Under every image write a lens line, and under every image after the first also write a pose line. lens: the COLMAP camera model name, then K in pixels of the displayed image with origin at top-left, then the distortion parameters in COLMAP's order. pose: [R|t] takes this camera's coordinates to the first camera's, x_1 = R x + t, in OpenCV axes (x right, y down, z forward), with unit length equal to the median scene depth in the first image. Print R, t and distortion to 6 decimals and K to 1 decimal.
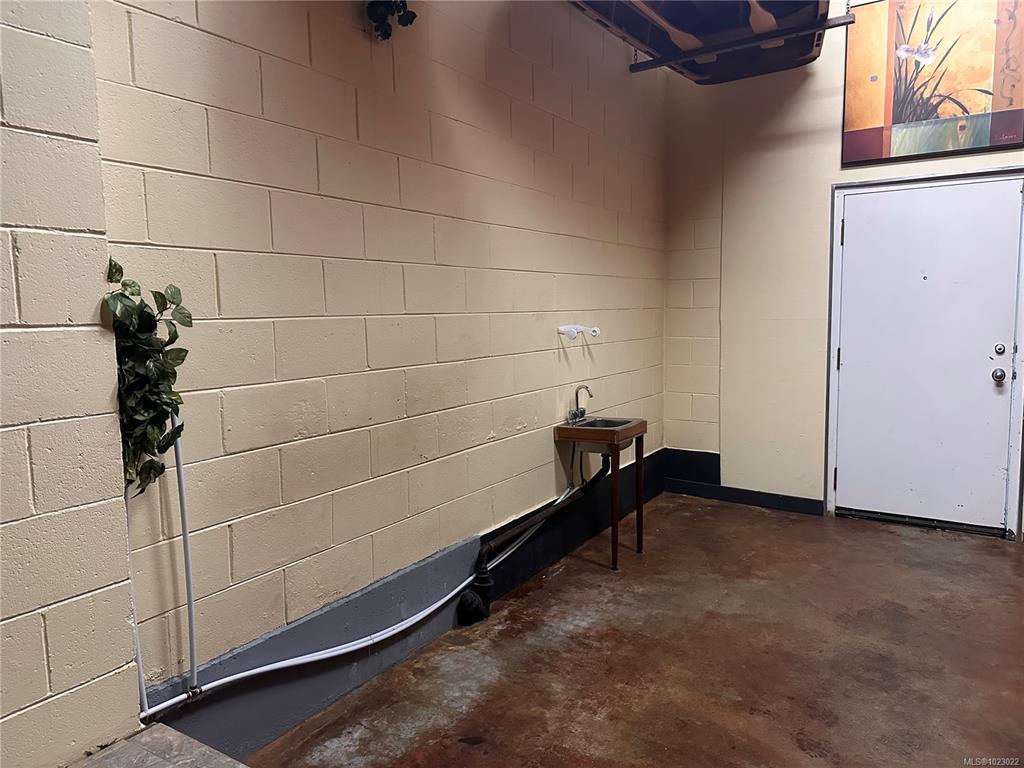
lens RADIAL K [[748.4, 0, 512.0], [0, 748.4, 384.0], [0, 0, 1]] dist [0.101977, -0.078608]
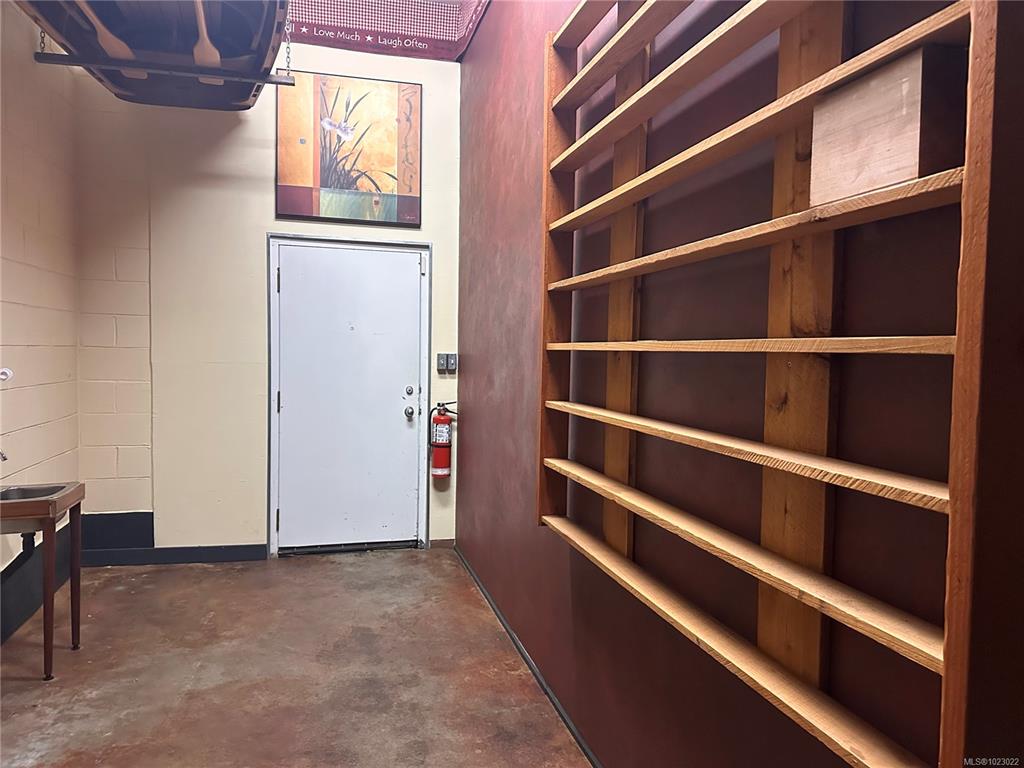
lens RADIAL K [[748.4, 0, 512.0], [0, 748.4, 384.0], [0, 0, 1]] dist [0.101977, -0.078608]
pose [[0.685997, -0.010193, 0.727533, -0.109036], [0.050745, 0.998137, -0.033864, -0.007508], [-0.725833, 0.060149, 0.685237, 0.080329]]
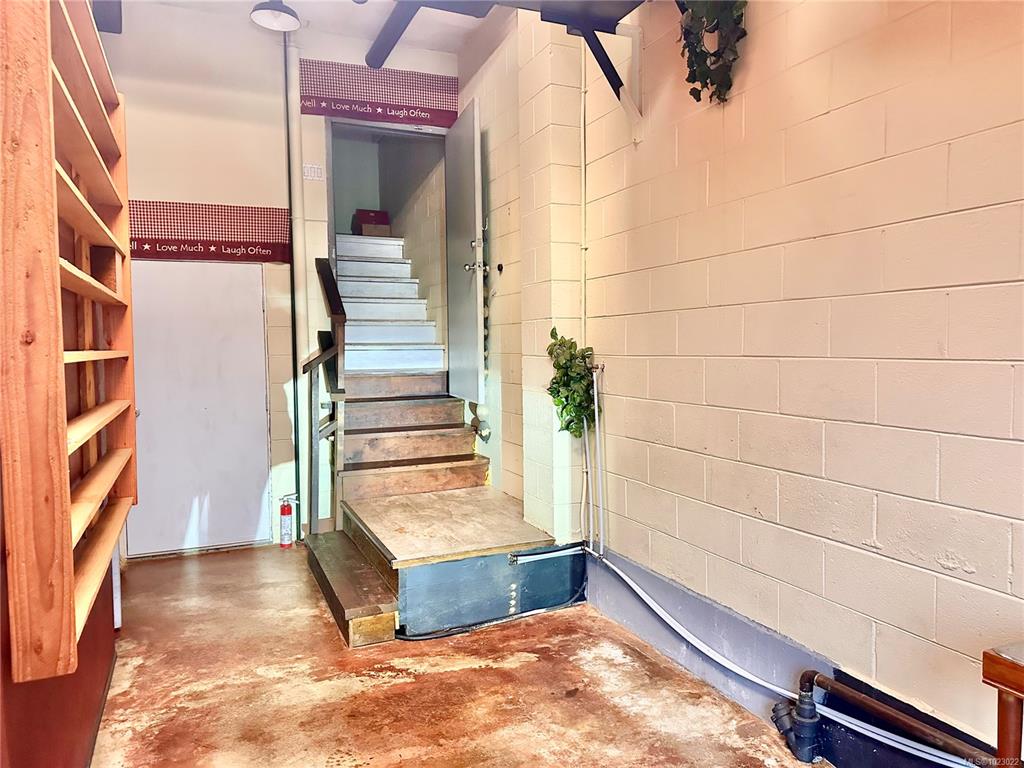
lens RADIAL K [[748.4, 0, 512.0], [0, 748.4, 384.0], [0, 0, 1]] dist [0.101977, -0.078608]
pose [[-0.574683, 0.064032, -0.815867, 0.644530], [-0.065240, 0.990177, 0.123667, -0.122470], [0.815771, 0.124296, -0.564861, 1.007242]]
